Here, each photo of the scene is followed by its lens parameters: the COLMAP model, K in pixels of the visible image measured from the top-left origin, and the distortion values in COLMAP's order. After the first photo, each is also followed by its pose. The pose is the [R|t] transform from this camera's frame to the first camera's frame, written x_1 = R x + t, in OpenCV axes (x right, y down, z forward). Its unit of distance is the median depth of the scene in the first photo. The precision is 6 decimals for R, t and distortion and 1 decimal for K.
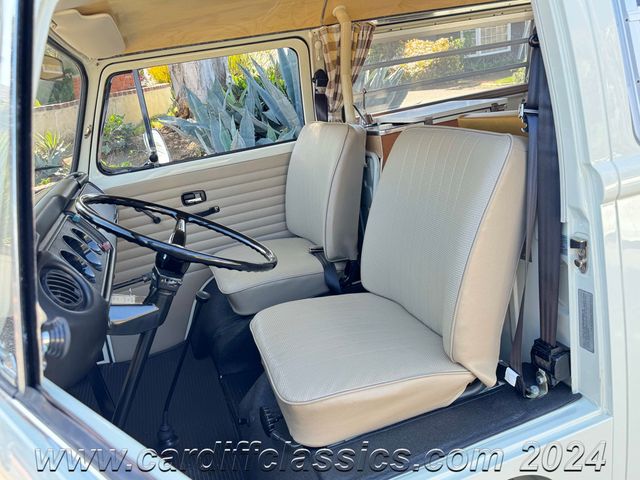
lens RADIAL K [[531.5, 0, 320.0], [0, 531.5, 240.0], [0, 0, 1]] dist [0.176019, -0.406843]
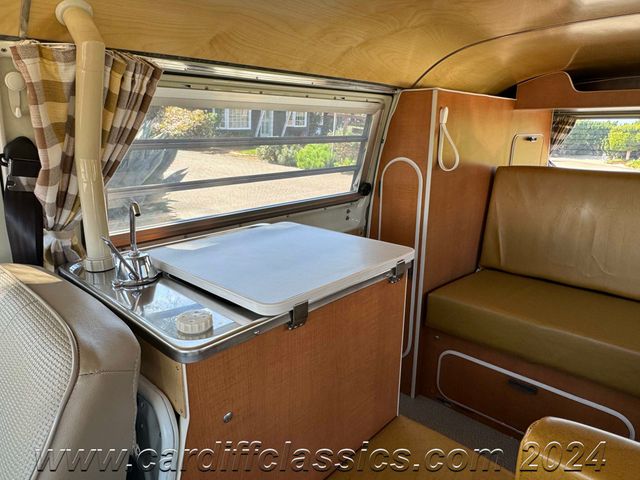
lens RADIAL K [[423.6, 0, 320.0], [0, 423.6, 240.0], [0, 0, 1]] dist [-0.001695, 0.003834]
pose [[0.867424, 0.035810, 0.496280, 0.042809], [-0.003883, 0.997864, -0.065215, -0.220894], [-0.497555, 0.054642, 0.865710, 0.613354]]
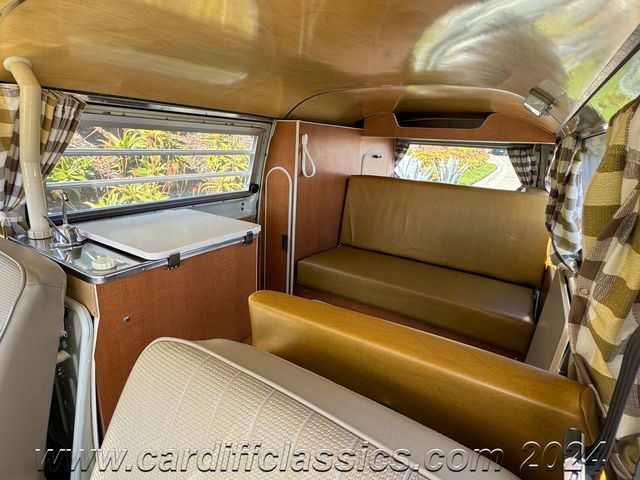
lens RADIAL K [[347.3, 0, 320.0], [0, 347.3, 240.0], [0, 0, 1]] dist [-0.001413, 0.000561]
pose [[0.757695, 0.020058, 0.652301, 0.041738], [0.008454, 0.999142, -0.040543, -0.194321], [-0.652555, 0.036234, 0.756875, 0.457578]]
